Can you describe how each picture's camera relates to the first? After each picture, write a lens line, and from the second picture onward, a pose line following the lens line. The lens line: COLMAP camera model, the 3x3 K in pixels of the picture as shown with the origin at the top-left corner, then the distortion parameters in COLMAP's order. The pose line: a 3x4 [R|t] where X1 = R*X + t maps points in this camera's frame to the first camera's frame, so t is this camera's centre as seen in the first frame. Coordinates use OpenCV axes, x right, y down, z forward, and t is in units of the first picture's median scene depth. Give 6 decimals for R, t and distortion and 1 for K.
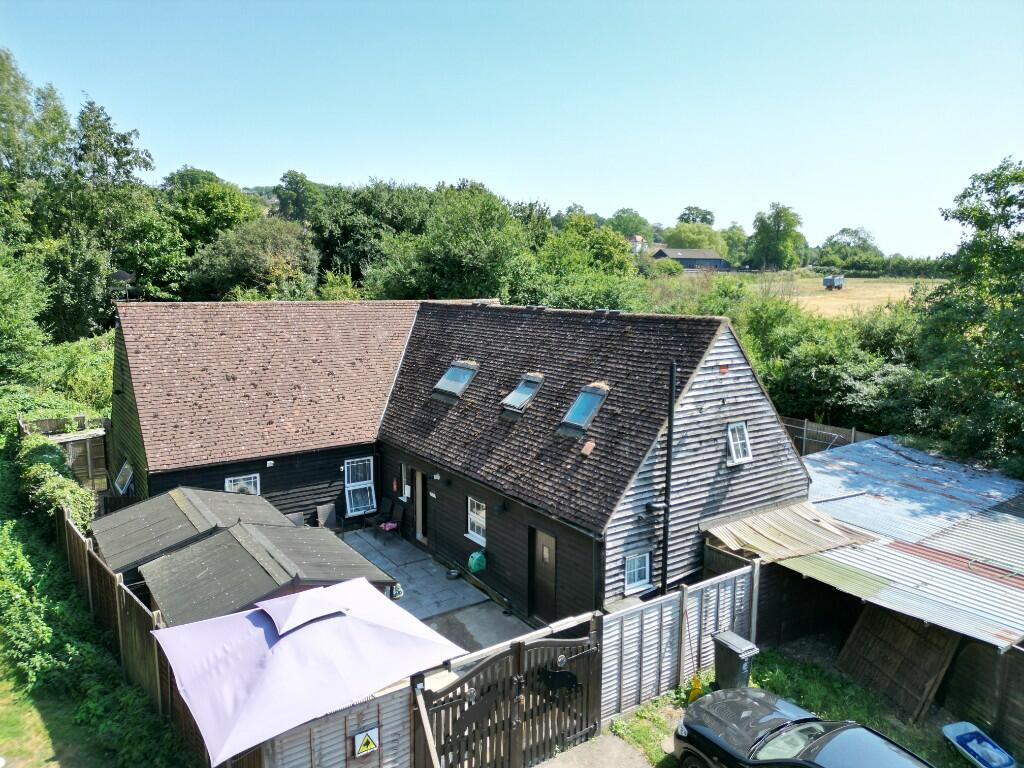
lens RADIAL K [[716.7, 0, 512.0], [0, 716.7, 384.0], [0, 0, 1]] dist [0.037497, -0.034393]
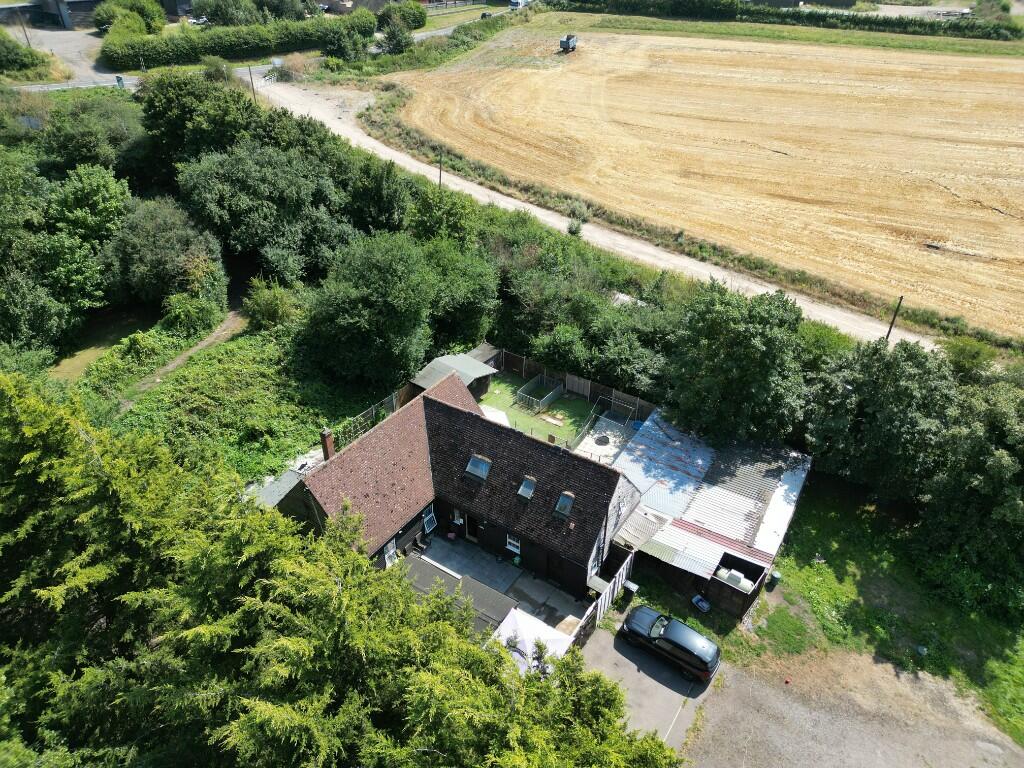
lens RADIAL K [[716.7, 0, 512.0], [0, 716.7, 384.0], [0, 0, 1]] dist [0.037497, -0.034393]
pose [[0.928598, -0.199983, 0.312591, -0.720059], [0.054820, 0.907049, 0.417441, -1.323165], [-0.367016, -0.370499, 0.853247, -0.822036]]
